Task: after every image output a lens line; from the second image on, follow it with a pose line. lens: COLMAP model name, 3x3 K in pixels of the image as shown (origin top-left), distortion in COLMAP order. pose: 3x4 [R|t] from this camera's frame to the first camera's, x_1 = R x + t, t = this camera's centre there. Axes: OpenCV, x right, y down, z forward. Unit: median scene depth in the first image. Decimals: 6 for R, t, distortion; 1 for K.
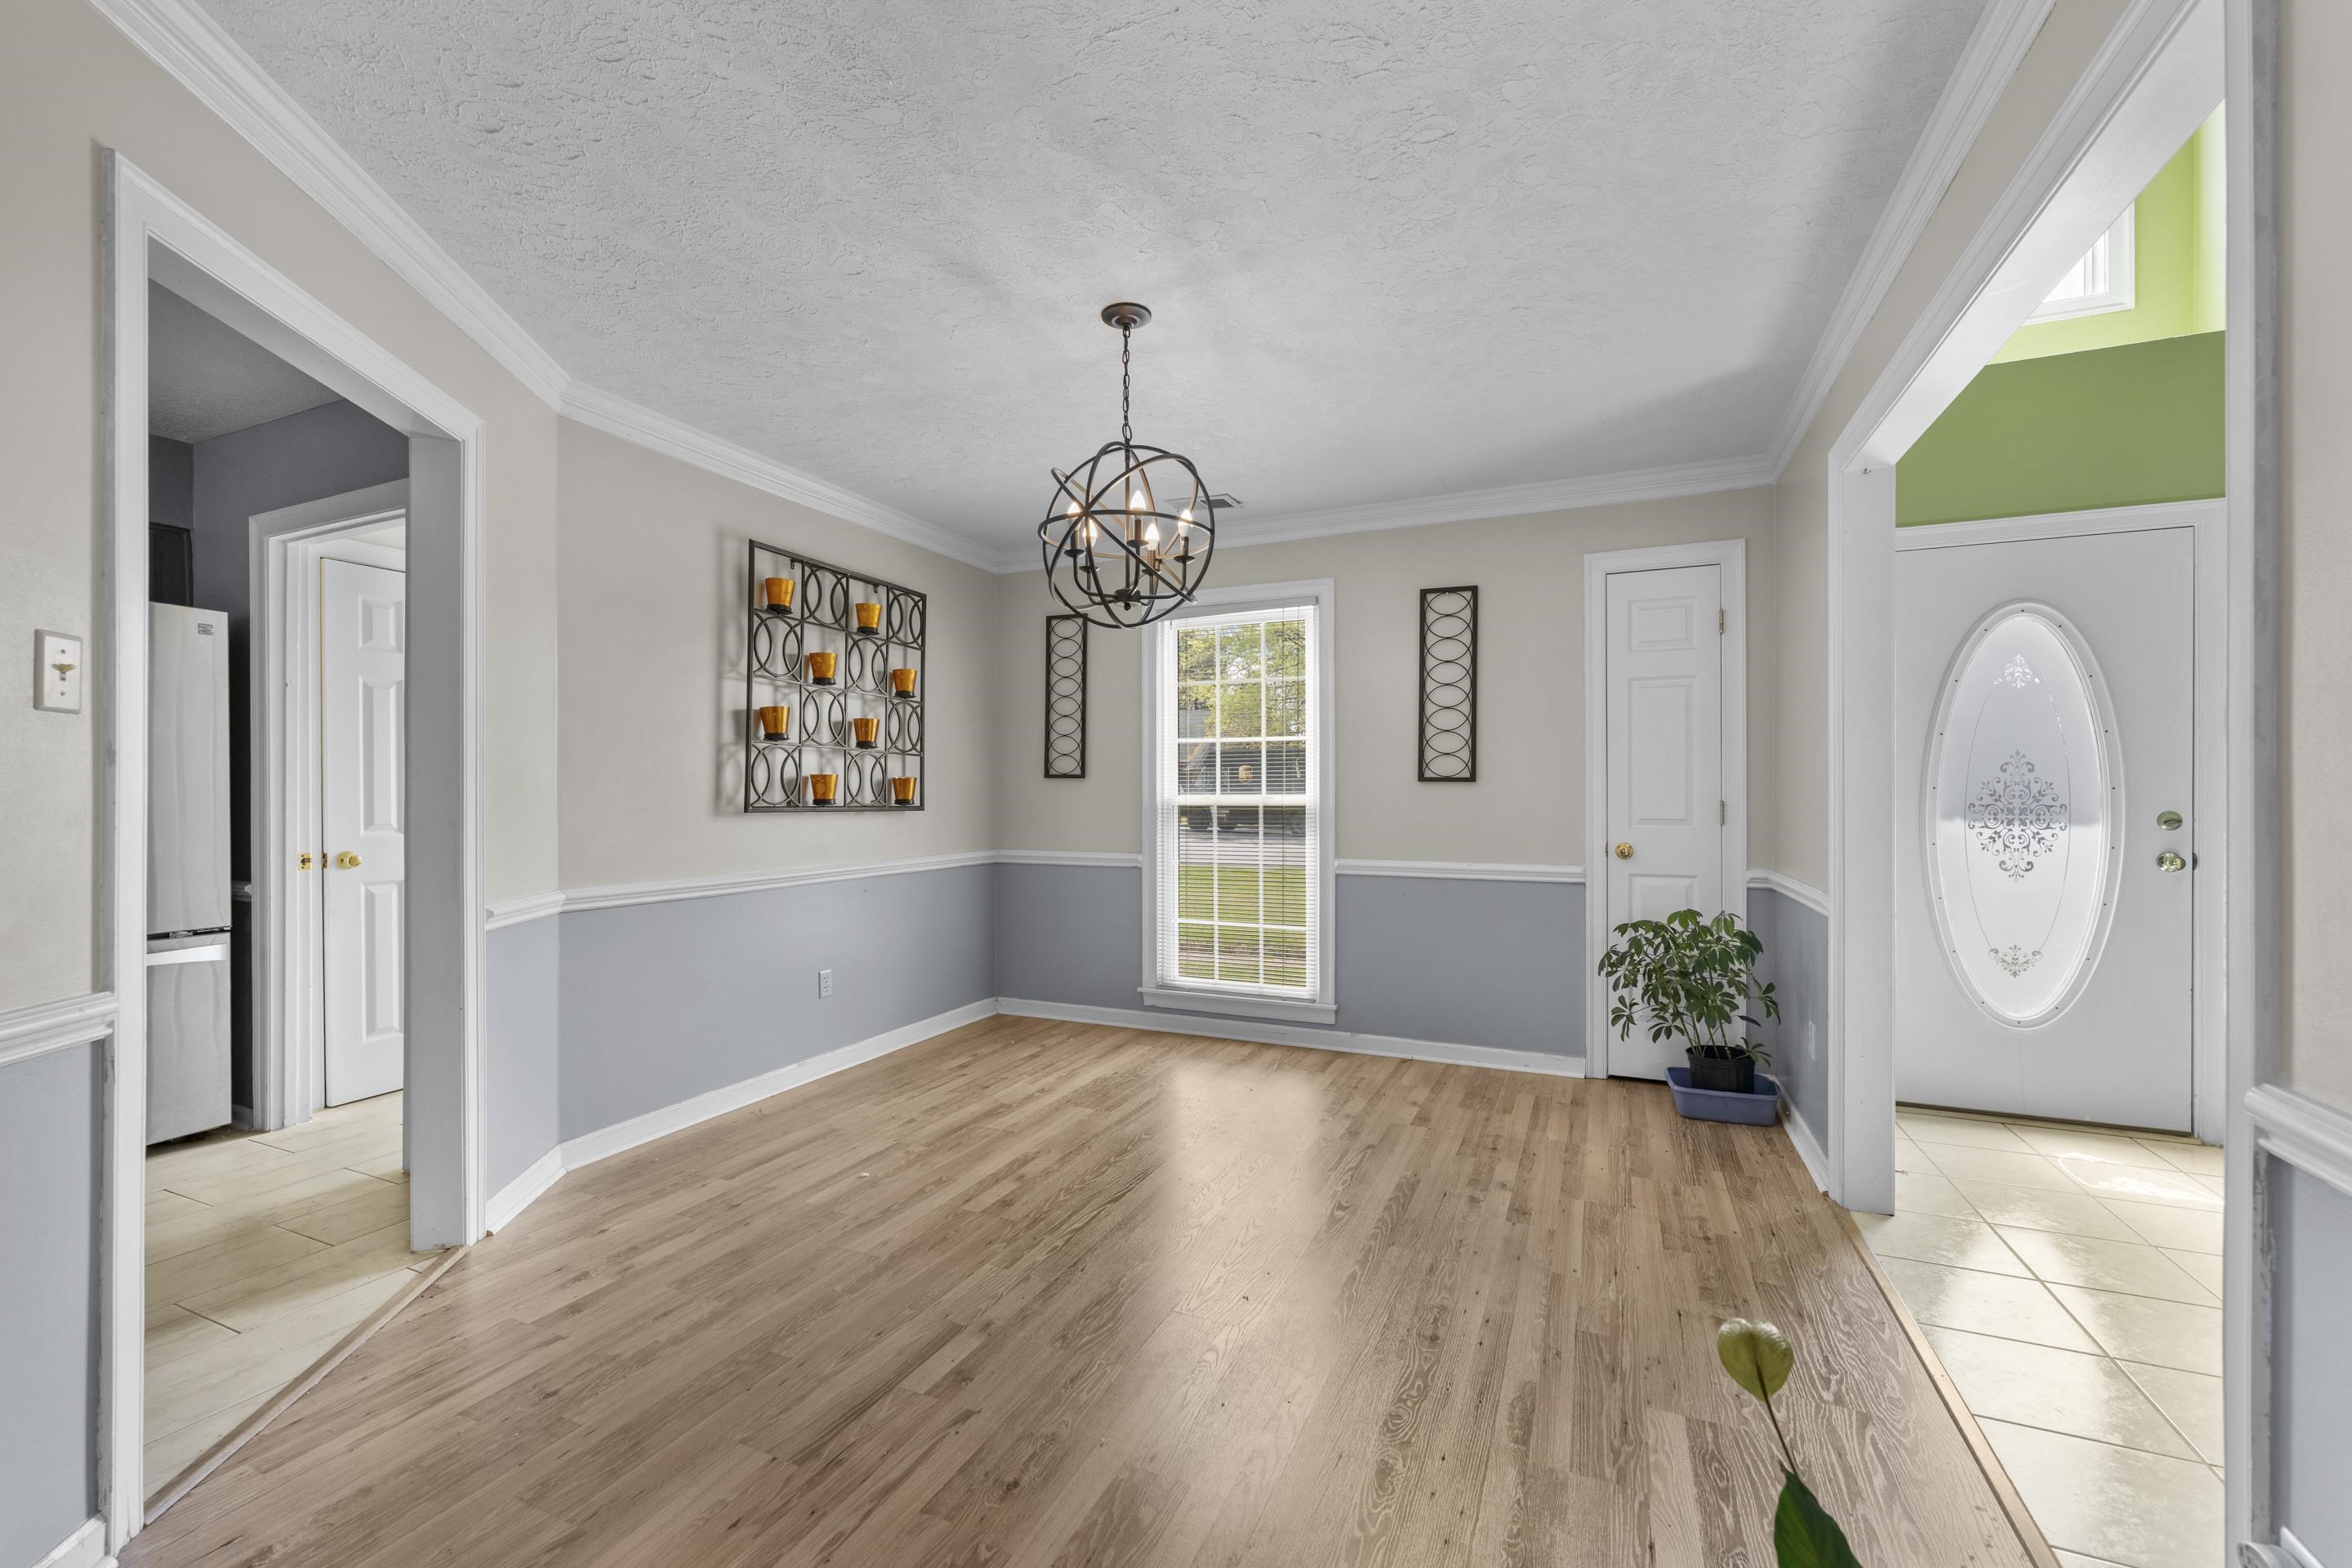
lens RADIAL K [[949.6, 0, 1180.5], [0, 949.6, 792.2], [0, 0, 1]] dist [0.001077, 0.000063]
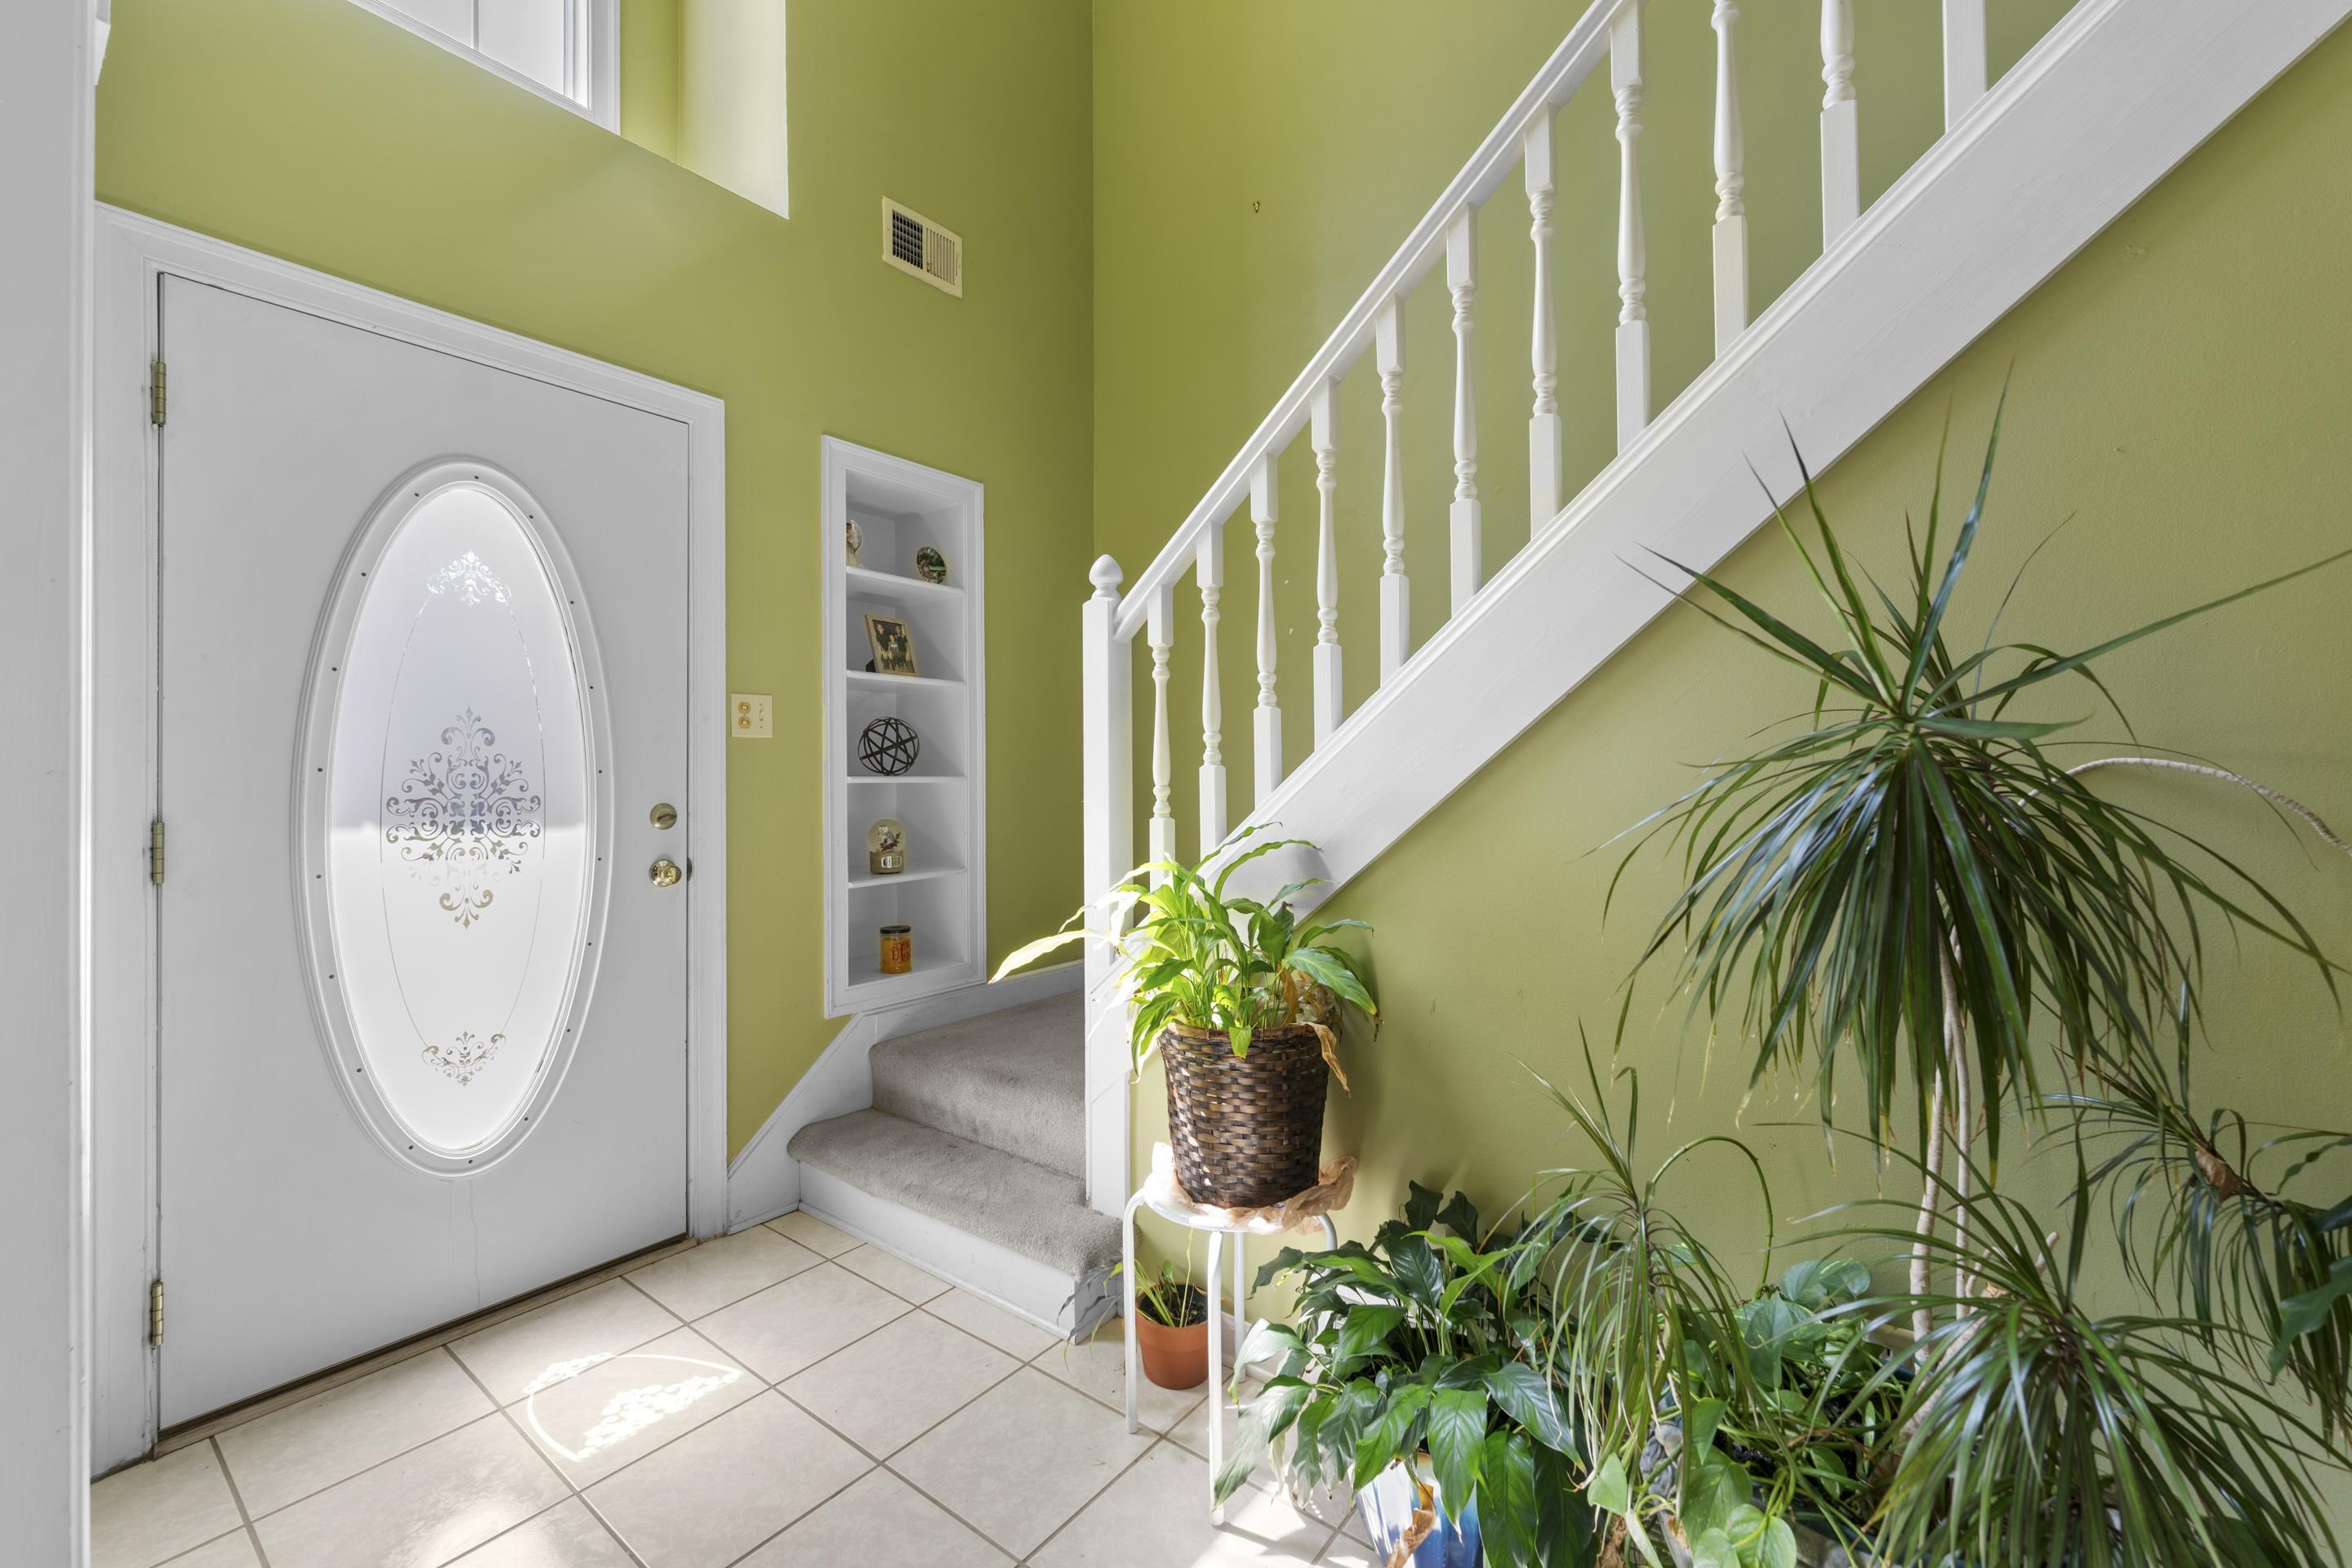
lens RADIAL K [[949.6, 0, 1170.8], [0, 949.6, 772.7], [0, 0, 1]] dist [0.001077, 0.000063]
pose [[0.229832, 0.004213, 0.973221, 0.397588], [0.002238, 0.999986, -0.004857, 0.000791], [-0.973228, 0.003294, 0.229819, 0.429333]]
